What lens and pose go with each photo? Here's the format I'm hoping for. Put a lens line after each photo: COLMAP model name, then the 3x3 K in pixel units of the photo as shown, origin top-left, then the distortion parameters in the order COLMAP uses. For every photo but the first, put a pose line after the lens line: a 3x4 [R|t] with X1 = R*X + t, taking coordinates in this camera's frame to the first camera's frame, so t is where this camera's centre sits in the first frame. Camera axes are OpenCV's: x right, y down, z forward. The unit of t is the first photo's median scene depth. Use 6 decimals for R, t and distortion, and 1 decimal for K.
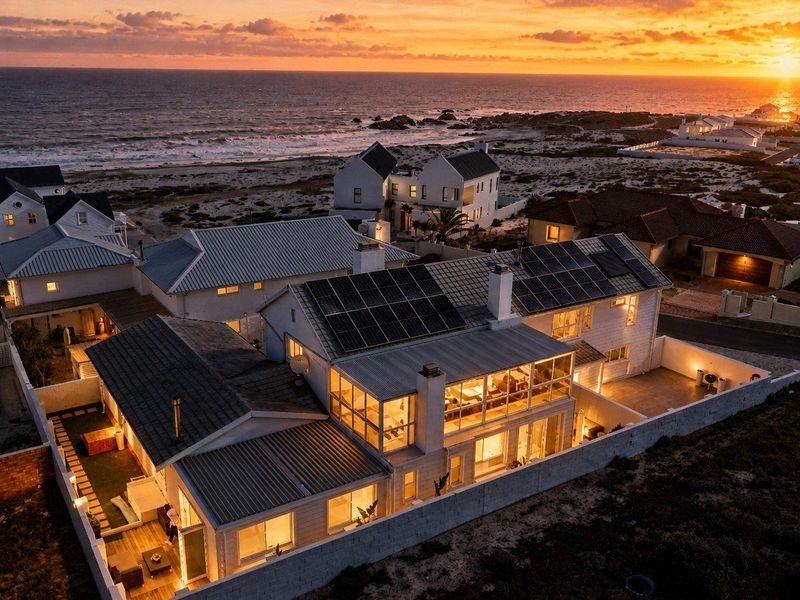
lens RADIAL K [[695.1, 0, 399.5], [0, 695.1, 299.0], [0, 0, 1]] dist [0.013271, -0.006748]
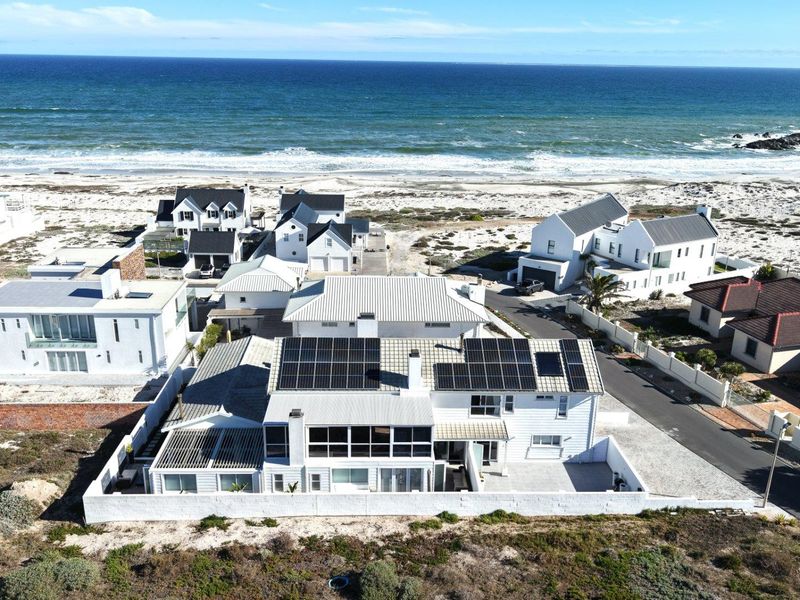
lens RADIAL K [[695.1, 0, 397.2], [0, 695.1, 300.1], [0, 0, 1]] dist [0.013271, -0.006748]
pose [[0.857898, 0.158307, -0.488826, 0.847549], [-0.159650, 0.986393, 0.039255, -0.214072], [0.488389, 0.044364, 0.871498, -0.221994]]
